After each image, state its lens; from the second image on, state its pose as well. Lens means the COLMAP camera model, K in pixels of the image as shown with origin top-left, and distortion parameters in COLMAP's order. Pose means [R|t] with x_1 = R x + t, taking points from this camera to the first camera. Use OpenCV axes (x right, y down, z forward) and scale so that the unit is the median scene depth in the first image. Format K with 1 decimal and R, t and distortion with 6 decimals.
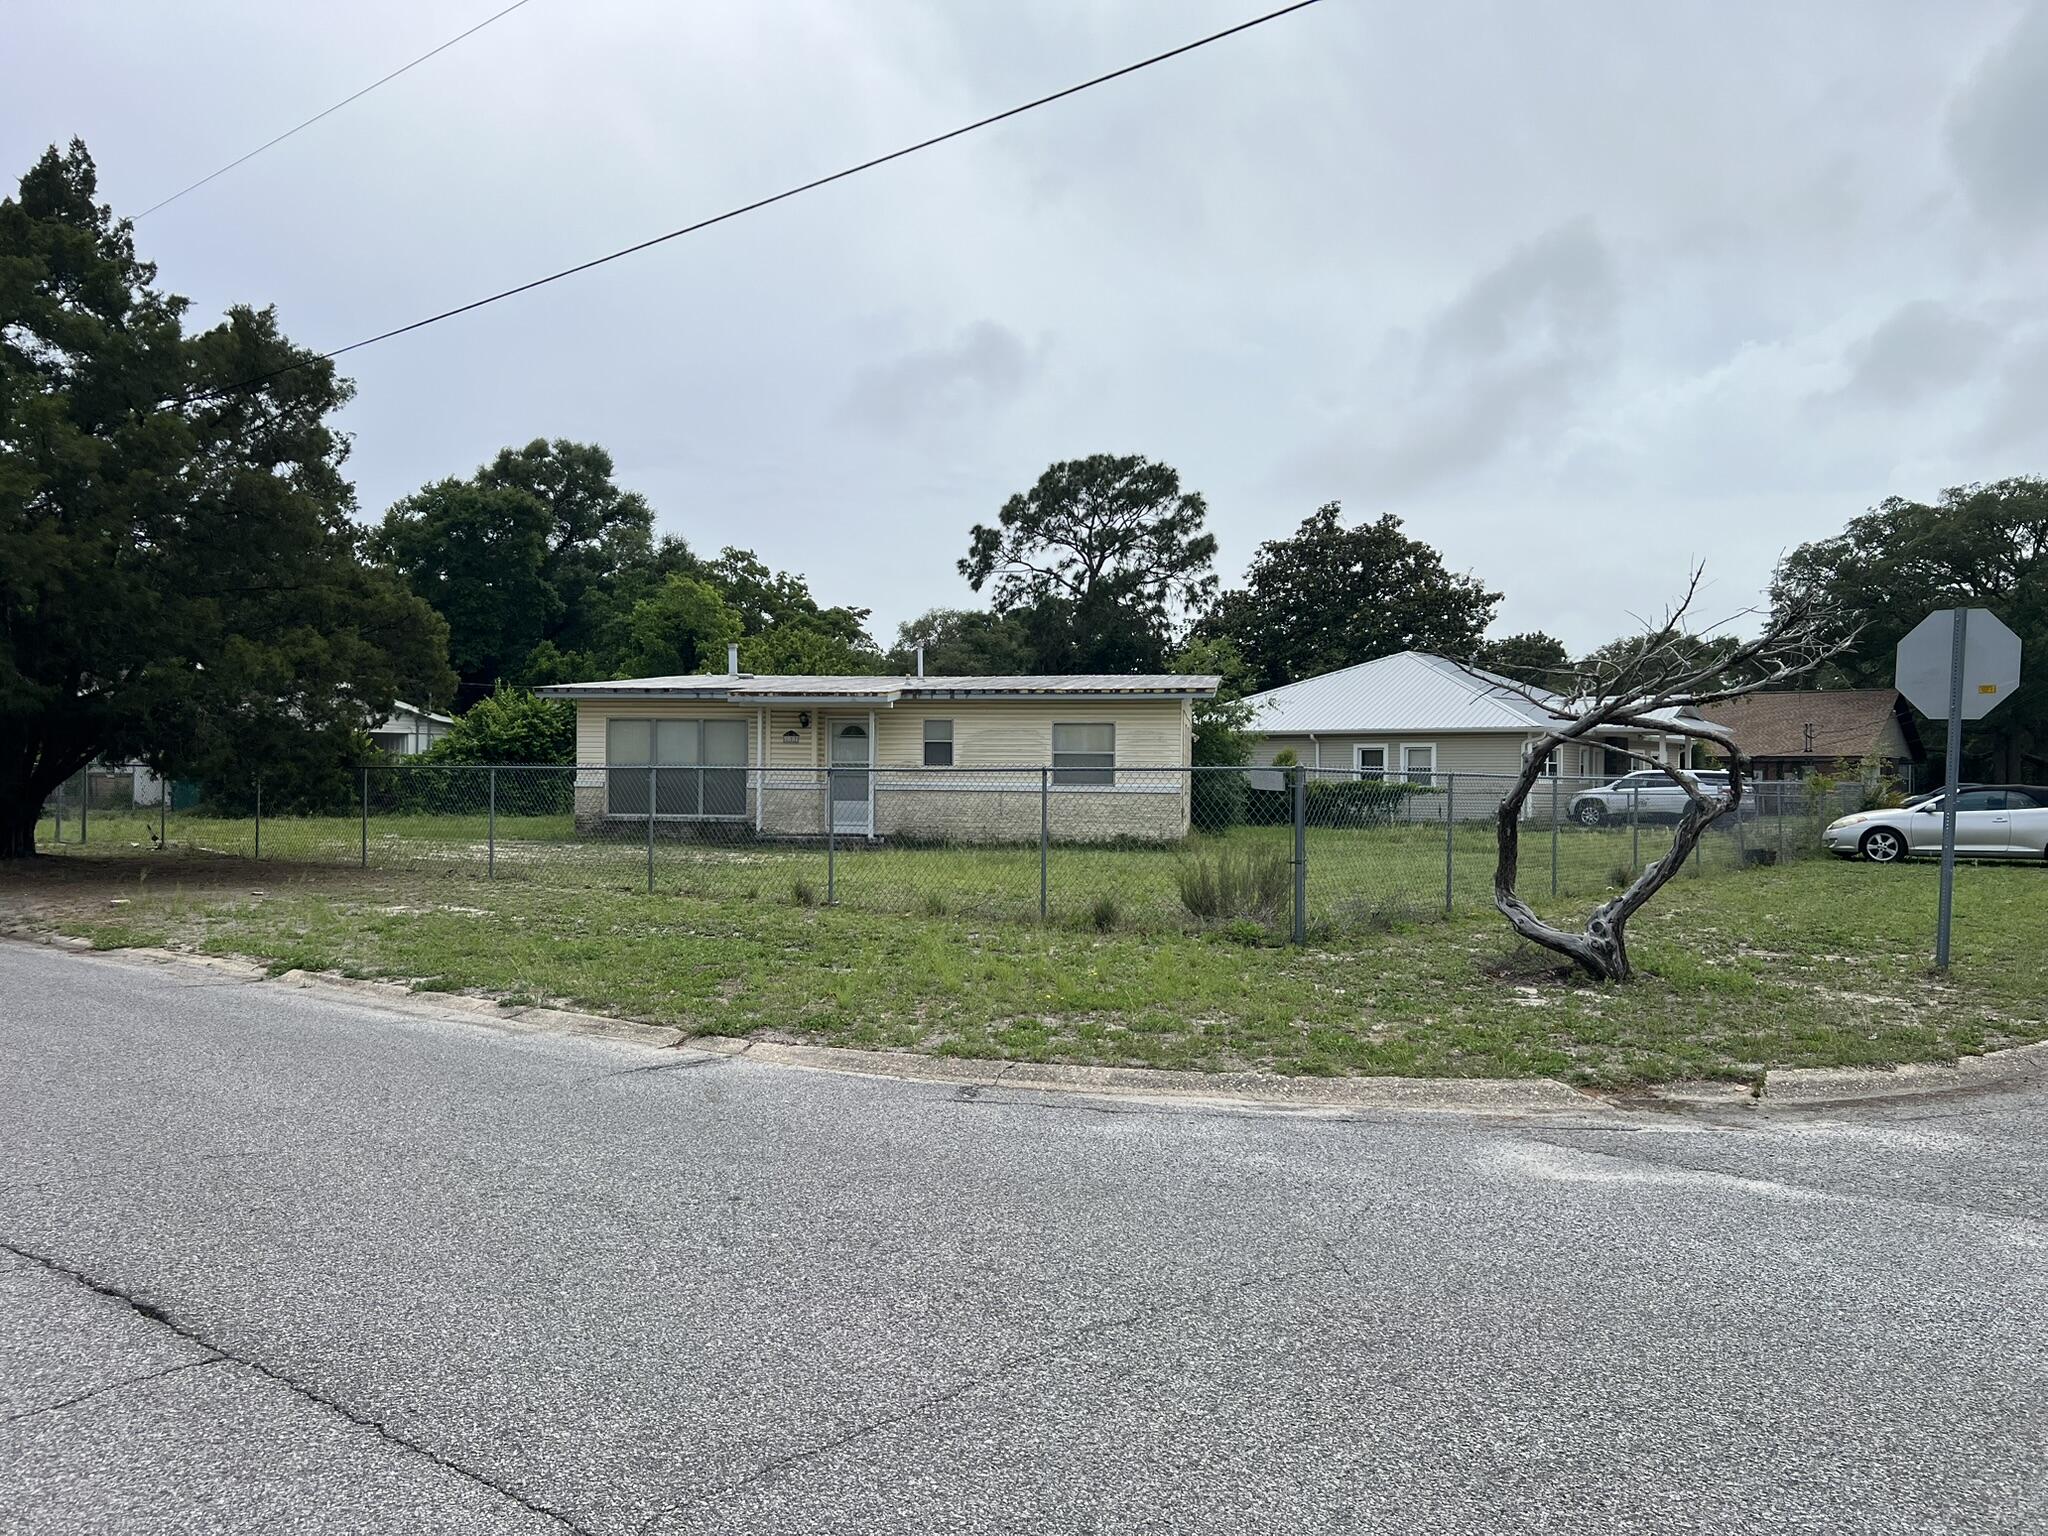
lens RADIAL K [[1550.9, 0, 1008.0], [0, 1550.9, 800.3], [0, 0, 1]] dist [0.074778, -0.000171]
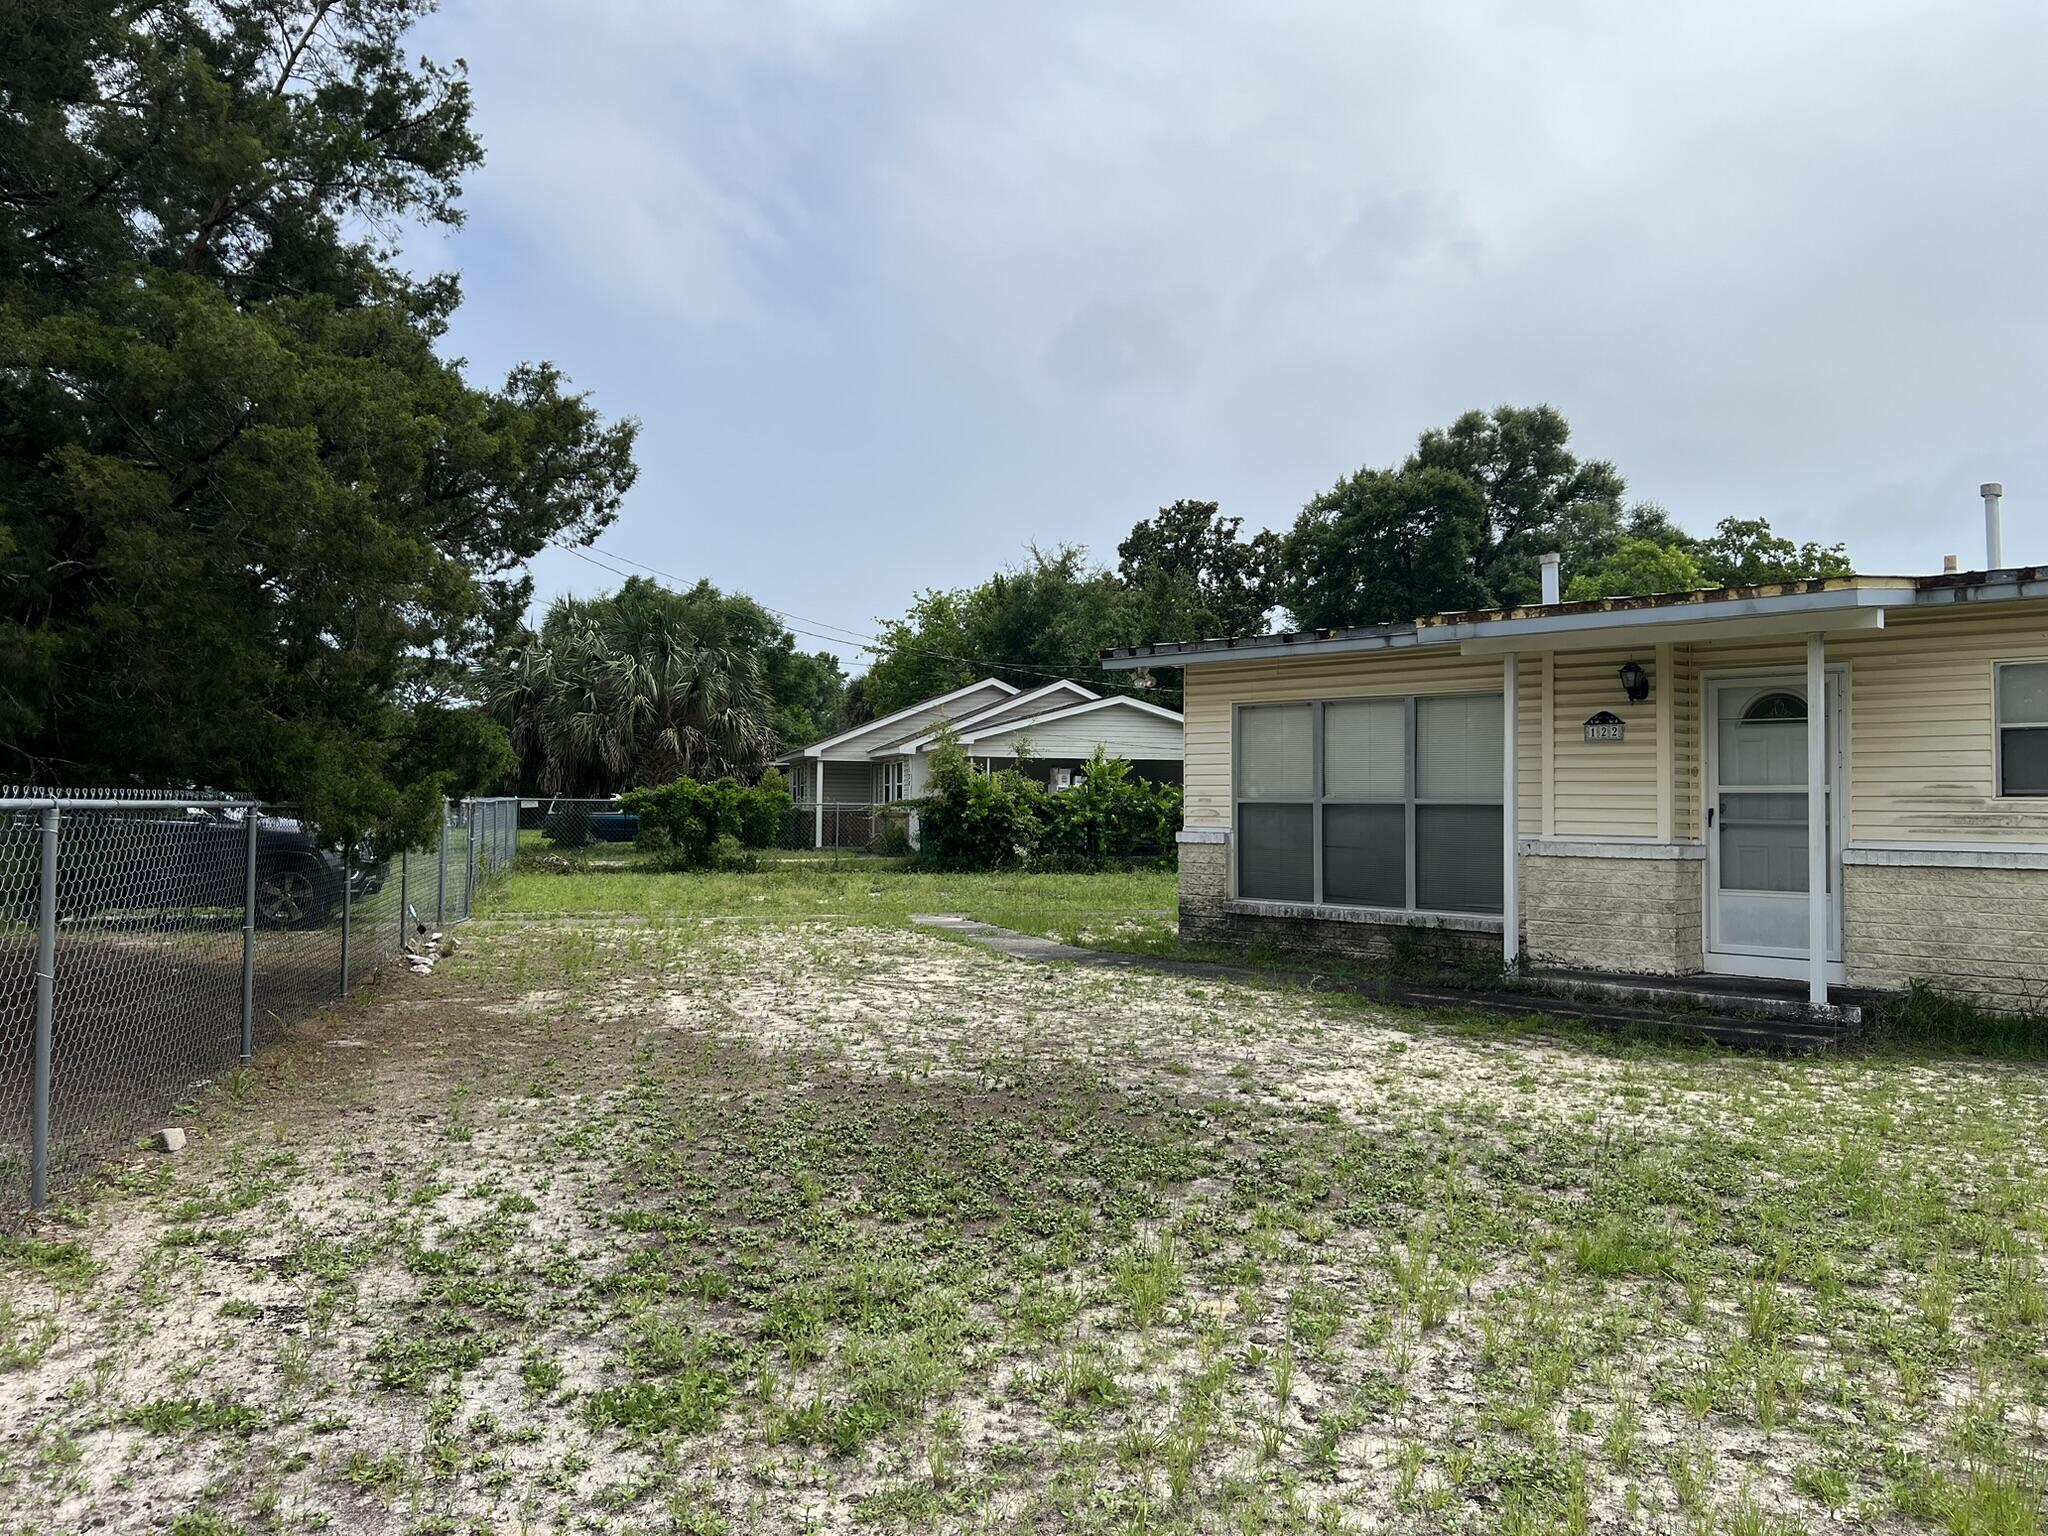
lens RADIAL K [[1539.6, 0, 1025.7], [0, 1539.6, 757.0], [0, 0, 1]] dist [0.067034, -0.077008]
pose [[0.804504, -0.021978, -0.593541, -0.008833], [-0.009667, 0.998698, -0.050083, -0.004650], [0.593869, 0.046029, 0.803244, 0.237380]]
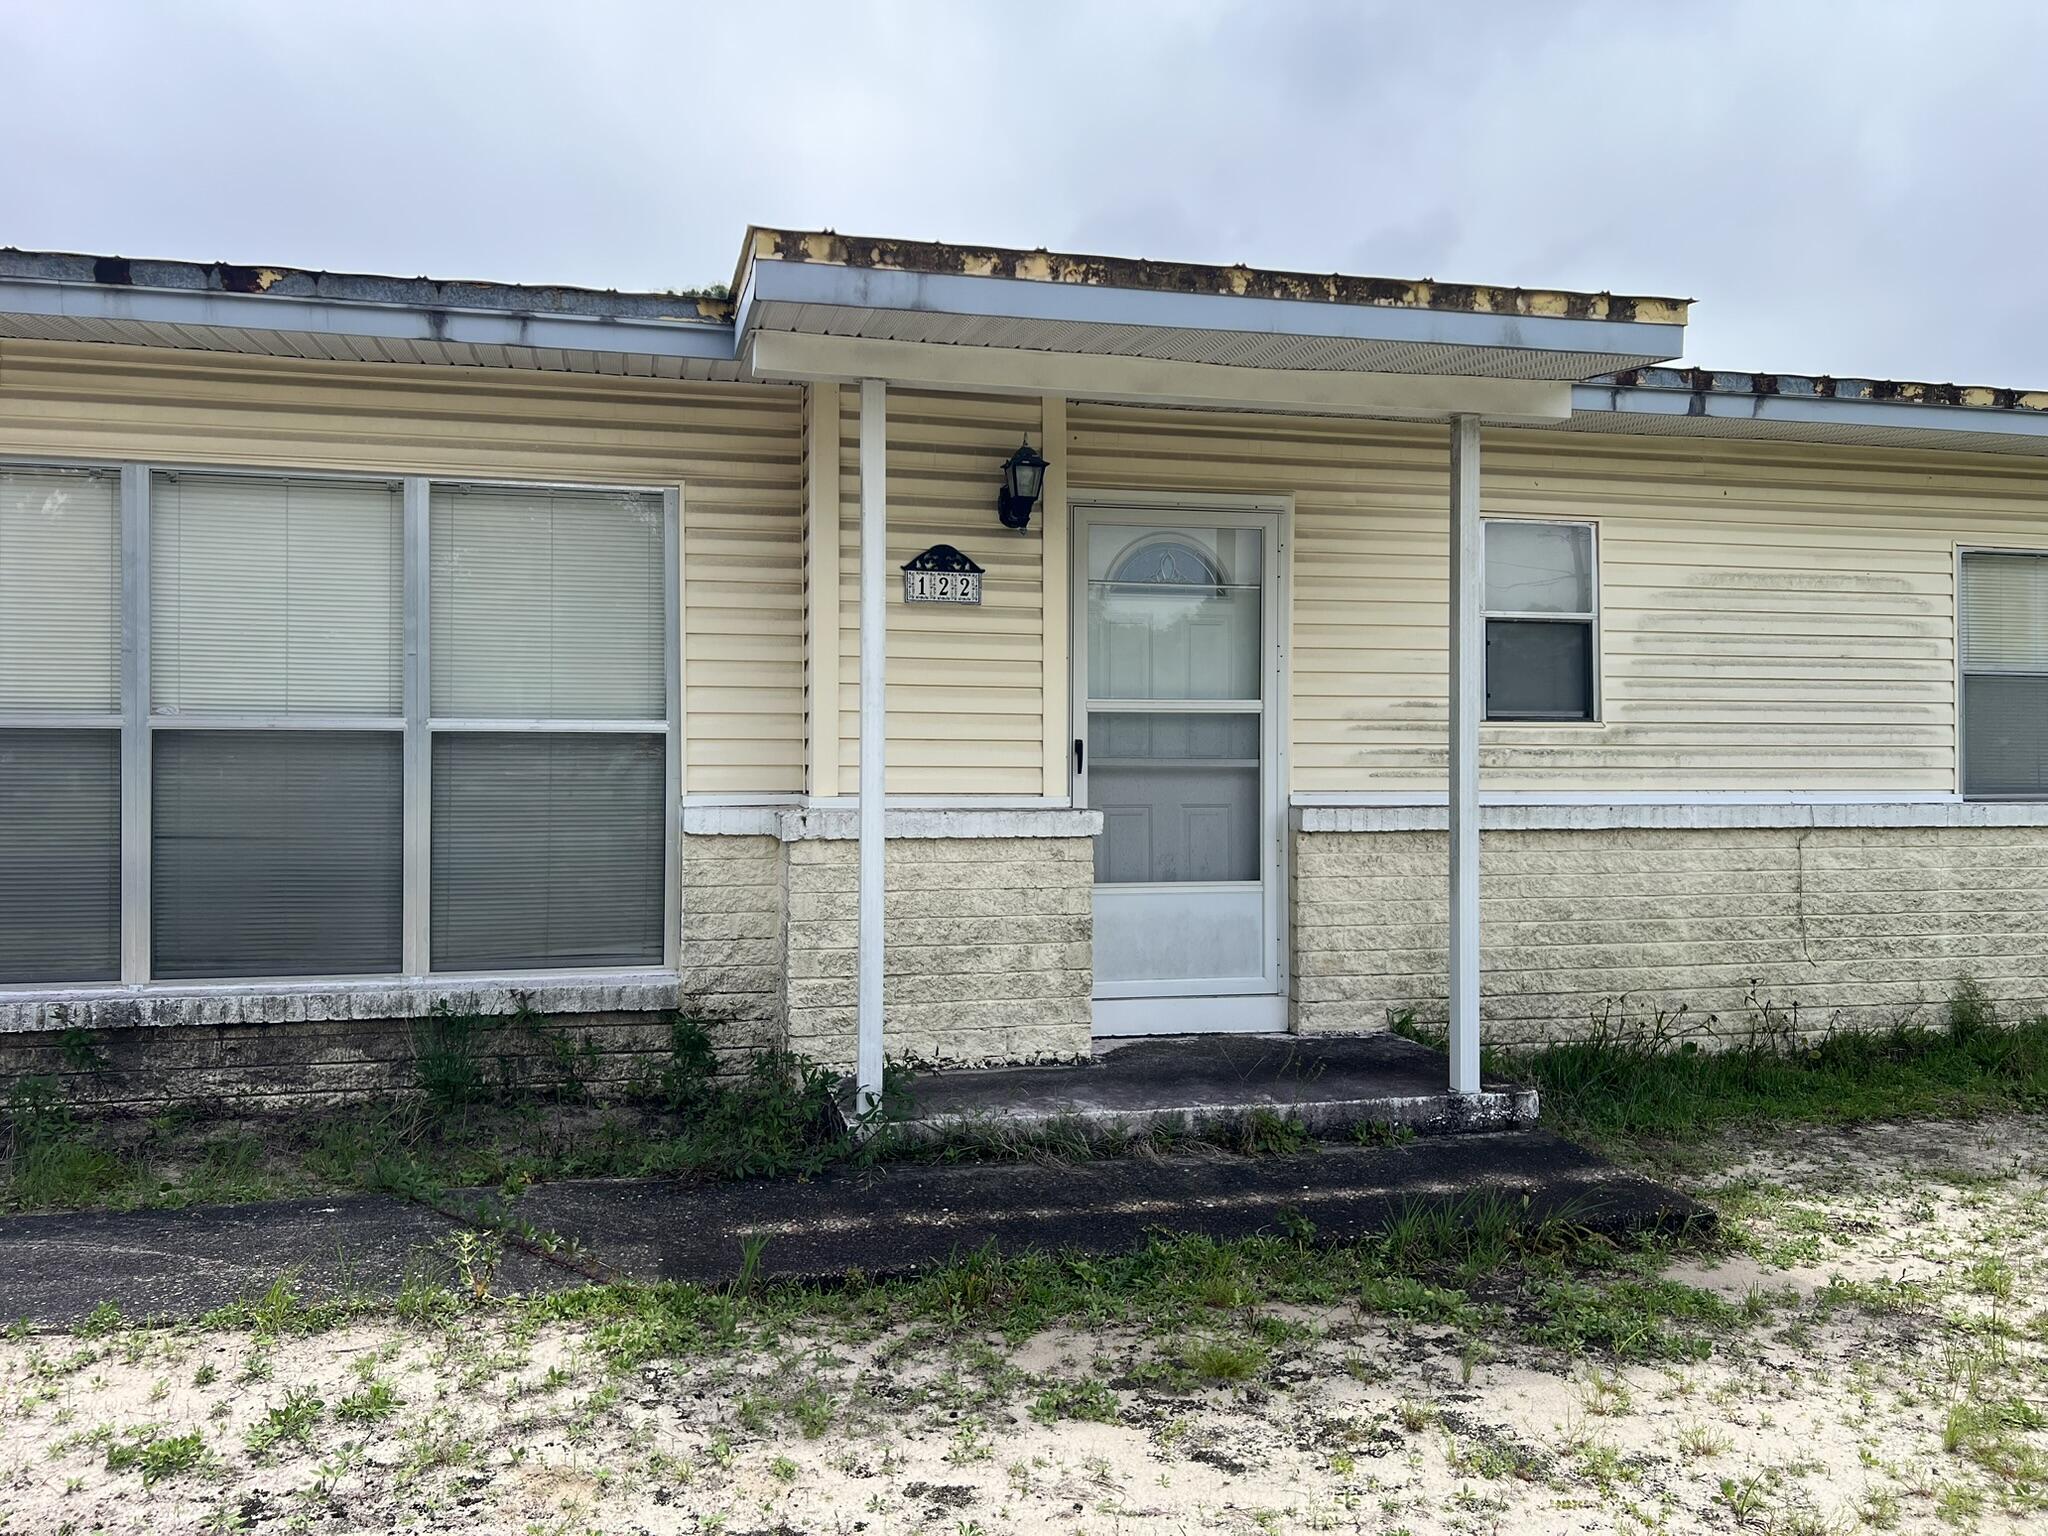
lens RADIAL K [[1547.7, 0, 1026.5], [0, 1547.7, 755.0], [0, 0, 1]] dist [0.101459, -0.153276]
pose [[0.931094, -0.005670, 0.364735, -0.081675], [0.011433, 0.999842, -0.013644, -0.006032], [-0.364600, 0.016874, 0.931012, 0.326636]]
